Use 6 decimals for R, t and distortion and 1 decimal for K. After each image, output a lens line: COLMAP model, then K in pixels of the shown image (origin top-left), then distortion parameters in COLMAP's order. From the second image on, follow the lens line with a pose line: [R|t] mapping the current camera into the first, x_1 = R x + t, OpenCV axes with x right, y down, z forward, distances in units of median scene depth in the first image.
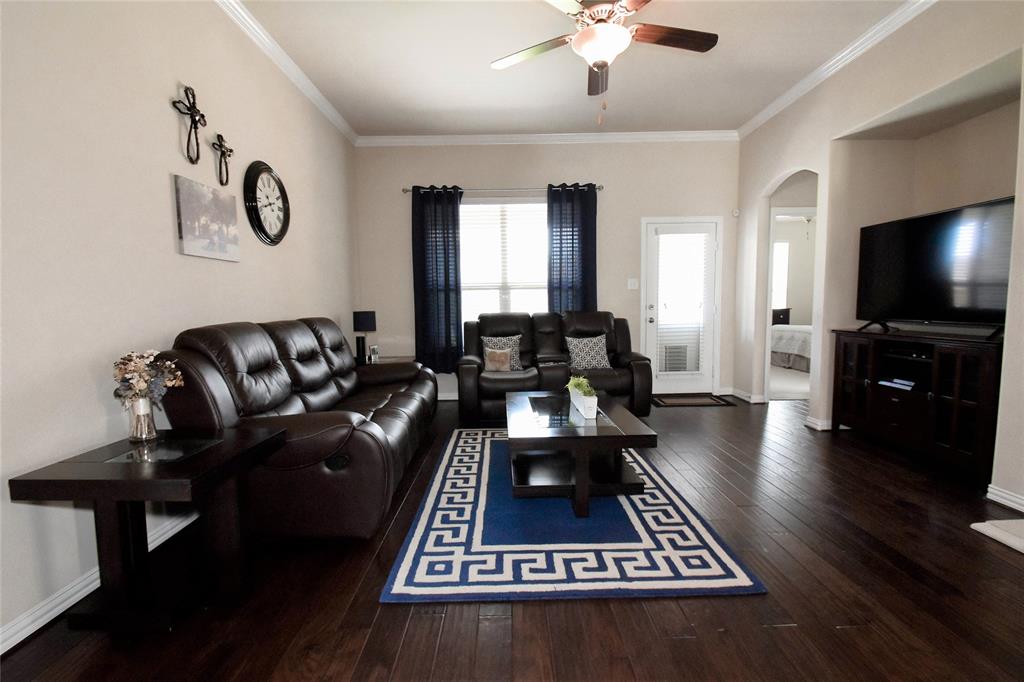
lens RADIAL K [[455.0, 0, 508.7], [0, 455.0, 341.7], [0, 0, 1]] dist [-0.004437, -0.002747]
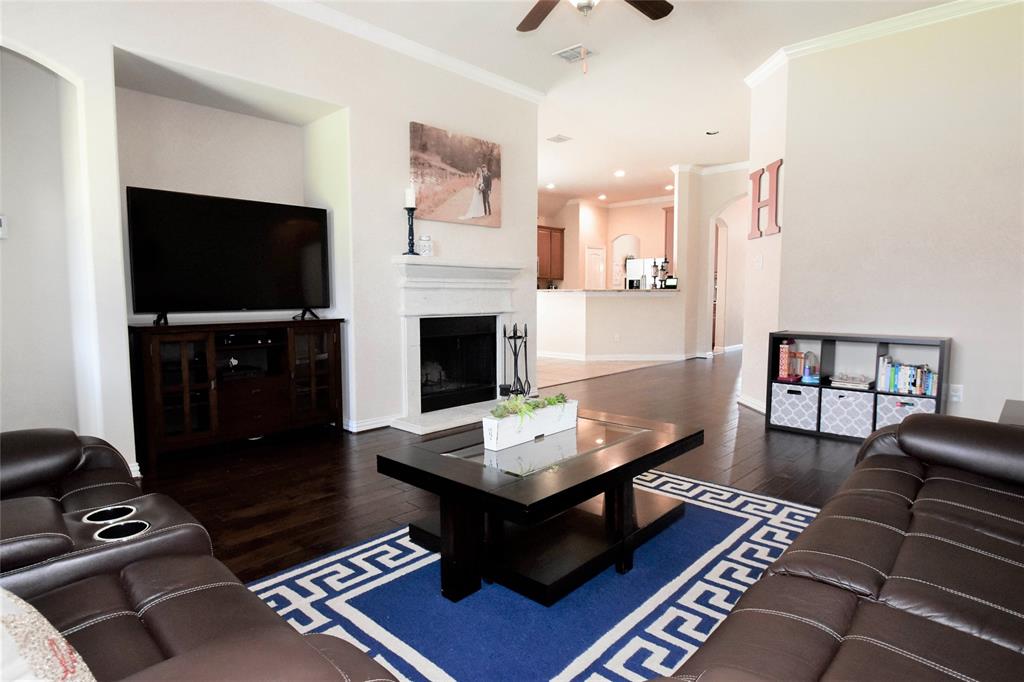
lens RADIAL K [[558.1, 0, 514.7], [0, 558.1, 344.9], [0, 0, 1]] dist [-0.005144, -0.000302]
pose [[-0.728343, -0.046788, 0.683613, -0.320631], [0.068957, 0.987596, 0.141062, -0.088672], [-0.681734, 0.149882, -0.716083, 1.379503]]
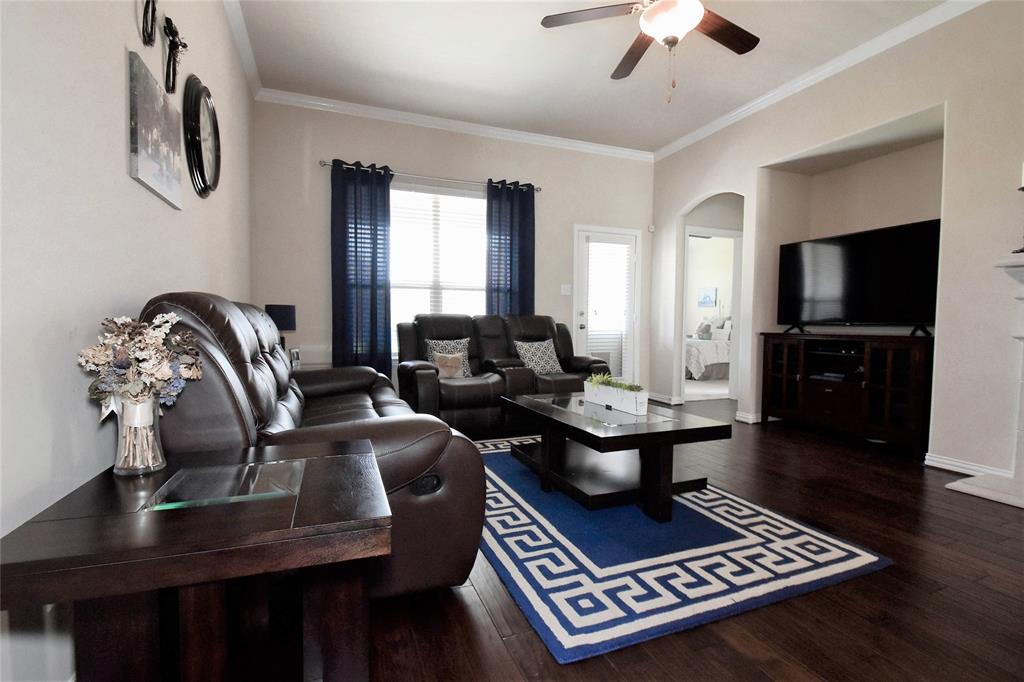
lens RADIAL K [[464.2, 0, 505.6], [0, 464.2, 343.5], [0, 0, 1]] dist [-0.005925, -0.000928]
pose [[0.935942, 0.006995, 0.352084, -0.329085], [0.007278, 0.999205, -0.039198, 0.046114], [-0.352078, 0.039249, 0.935147, 0.165954]]
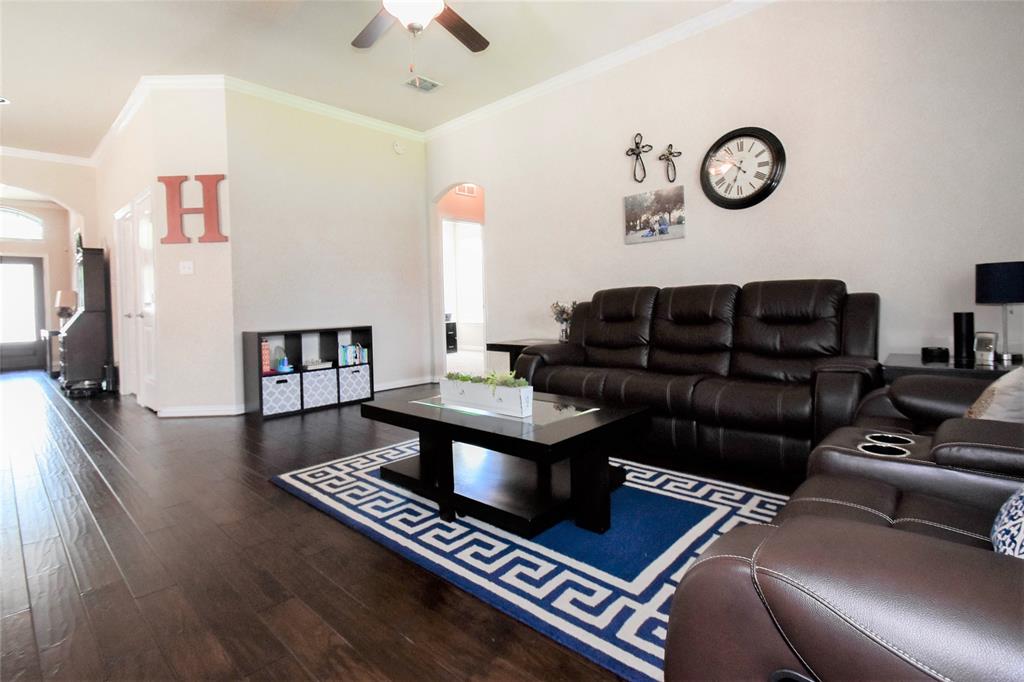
lens RADIAL K [[485.1, 0, 506.7], [0, 485.1, 314.3], [0, 0, 1]] dist [-0.001428, -0.008015]
pose [[-0.684261, 0.047175, -0.727710, 0.602902], [-0.023571, 0.995953, 0.086728, -0.061027], [0.728856, 0.076497, -0.680380, 1.343722]]
